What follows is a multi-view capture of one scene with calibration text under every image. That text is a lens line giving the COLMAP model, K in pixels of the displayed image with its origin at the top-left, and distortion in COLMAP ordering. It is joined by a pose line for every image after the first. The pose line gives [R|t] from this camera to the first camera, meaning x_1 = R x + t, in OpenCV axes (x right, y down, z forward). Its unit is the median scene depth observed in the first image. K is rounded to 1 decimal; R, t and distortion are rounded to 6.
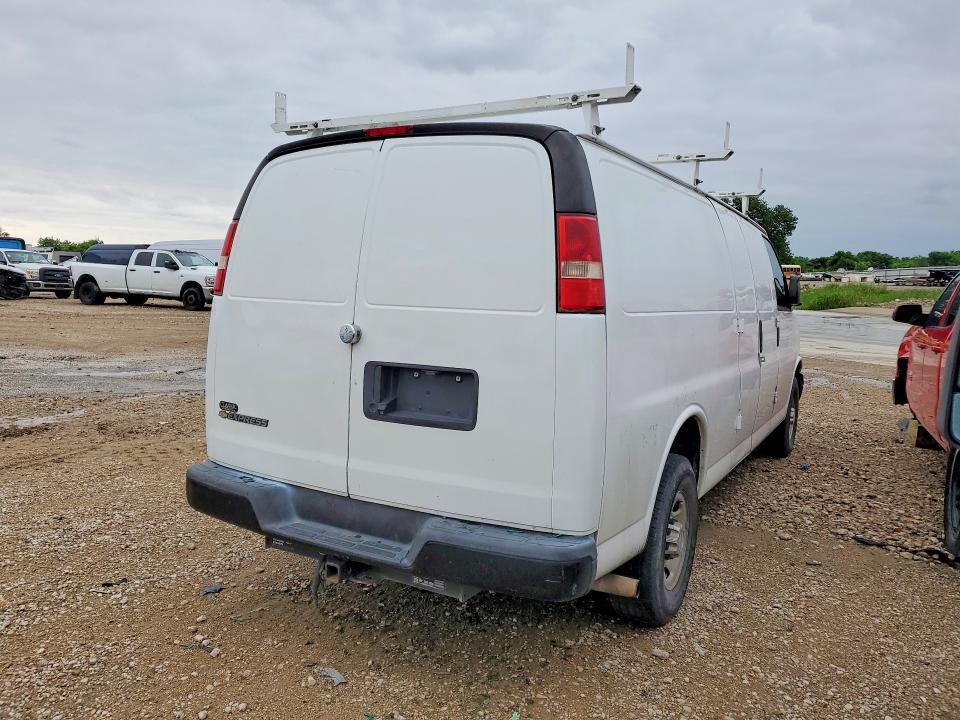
lens RADIAL K [[750.5, 0, 479.4], [0, 750.5, 364.8], [0, 0, 1]] dist [0.151772, -0.235561]
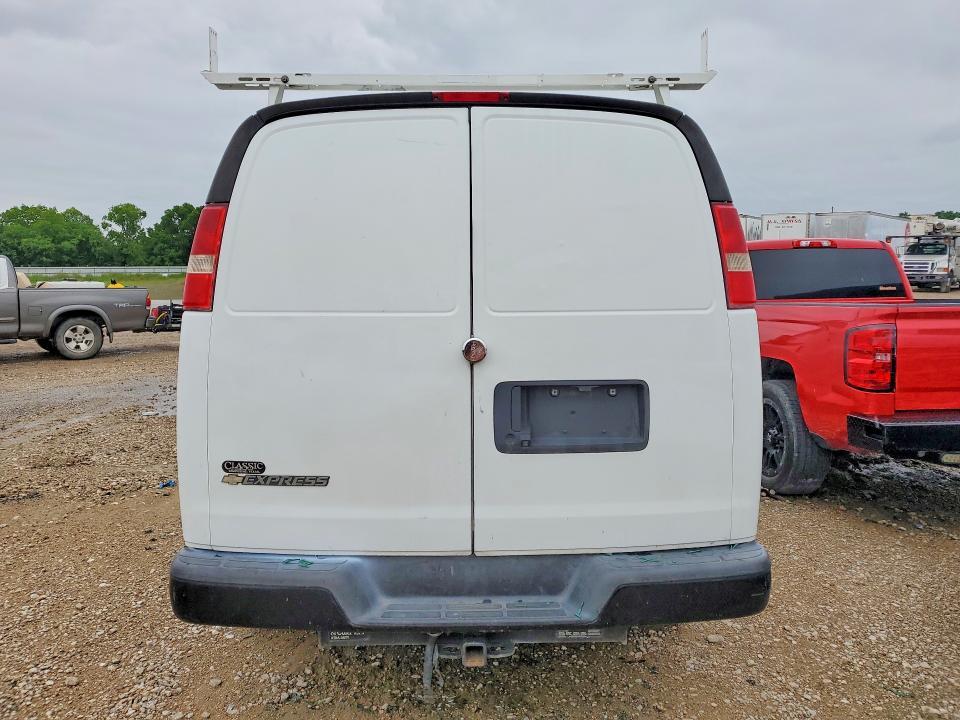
lens RADIAL K [[738.7, 0, 472.6], [0, 738.7, 364.8], [0, 0, 1]] dist [0.095036, -0.102127]
pose [[0.849389, -0.090384, 0.519971, -0.566071], [0.085278, 0.995784, 0.033788, -0.051476], [-0.520832, 0.015643, 0.853516, 0.333067]]
